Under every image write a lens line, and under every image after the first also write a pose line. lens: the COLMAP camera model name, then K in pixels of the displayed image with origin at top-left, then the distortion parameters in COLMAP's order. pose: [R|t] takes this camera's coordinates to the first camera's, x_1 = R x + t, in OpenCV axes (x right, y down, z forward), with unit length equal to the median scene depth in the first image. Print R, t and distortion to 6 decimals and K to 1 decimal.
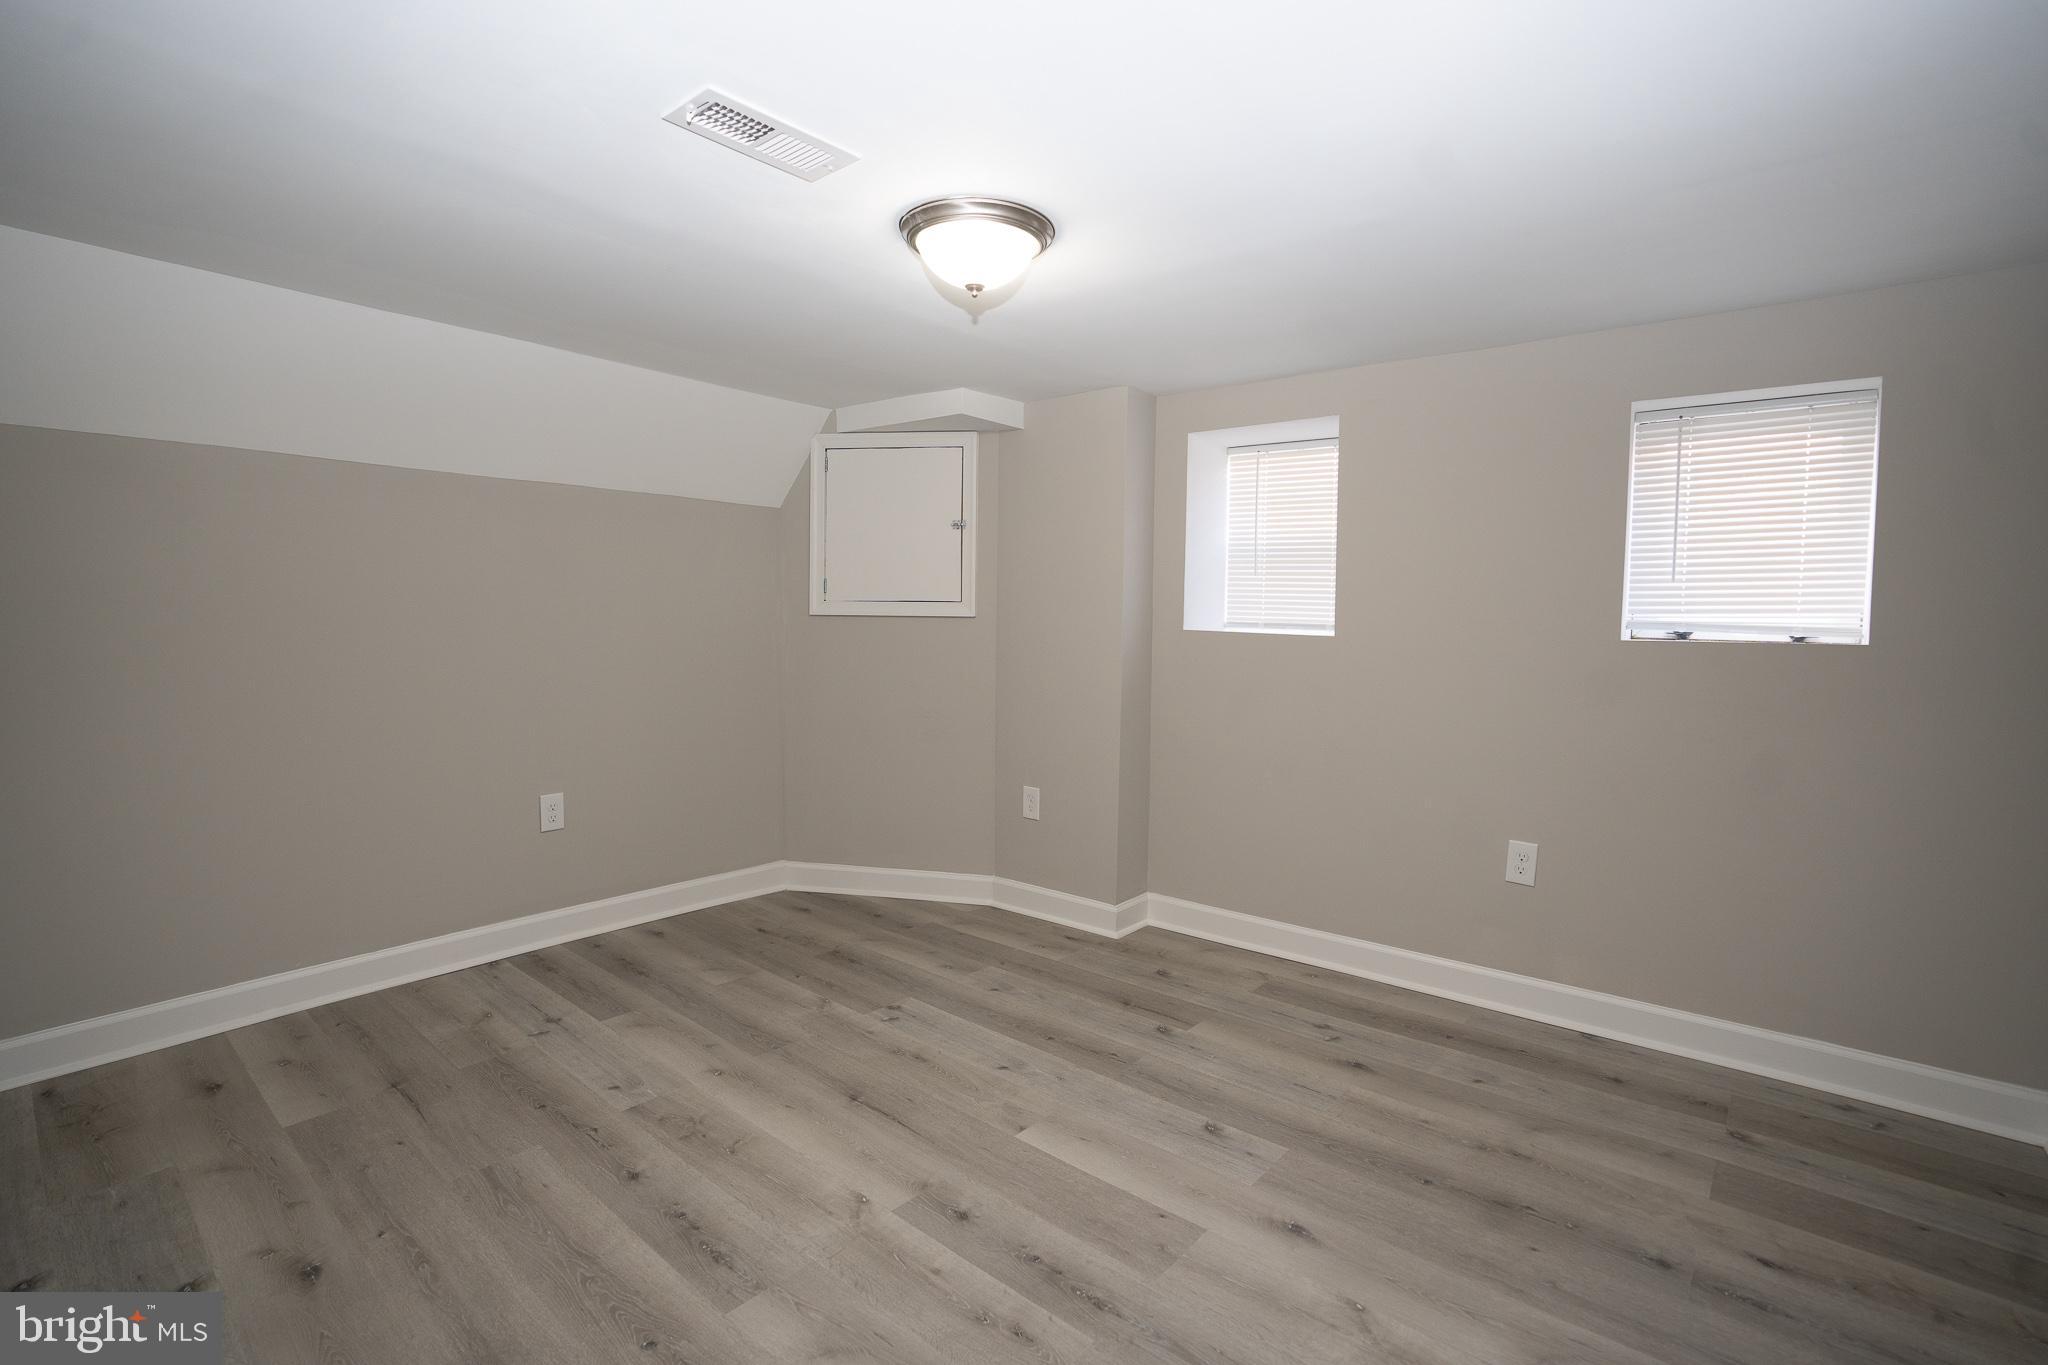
lens RADIAL K [[943.5, 0, 1024.0], [0, 943.5, 682.5], [0, 0, 1]] dist [-0.073418, 0.030215]
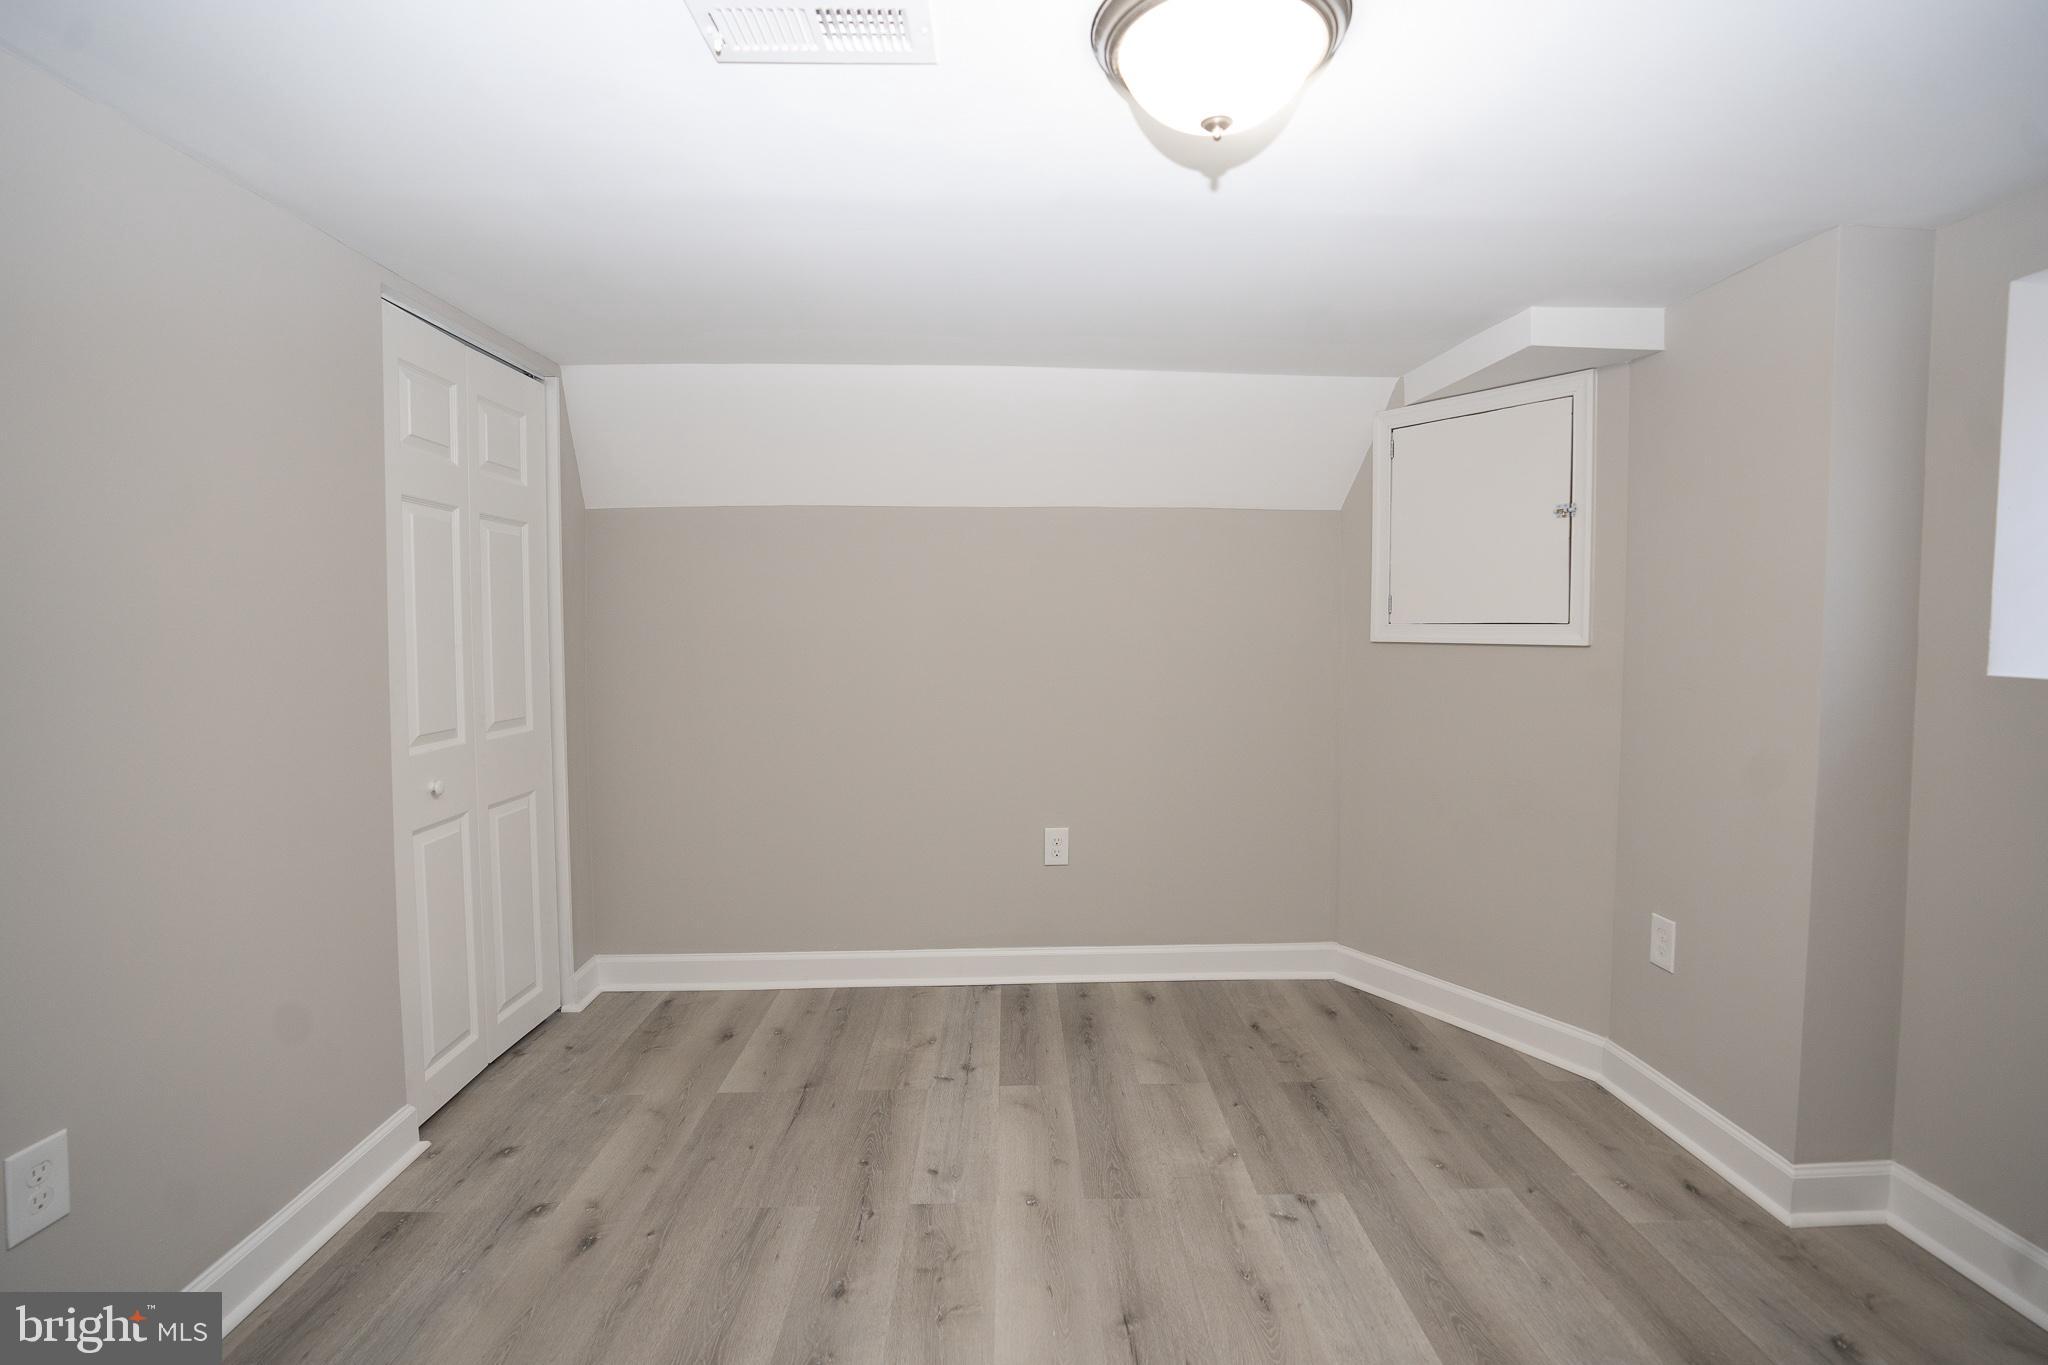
lens RADIAL K [[943.5, 0, 1024.0], [0, 943.5, 682.5], [0, 0, 1]] dist [-0.073418, 0.030215]
pose [[0.666811, 0.033739, -0.744463, 0.203562], [-0.042577, 0.999068, 0.007142, -0.038724], [0.744010, 0.026935, 0.667626, 0.323027]]
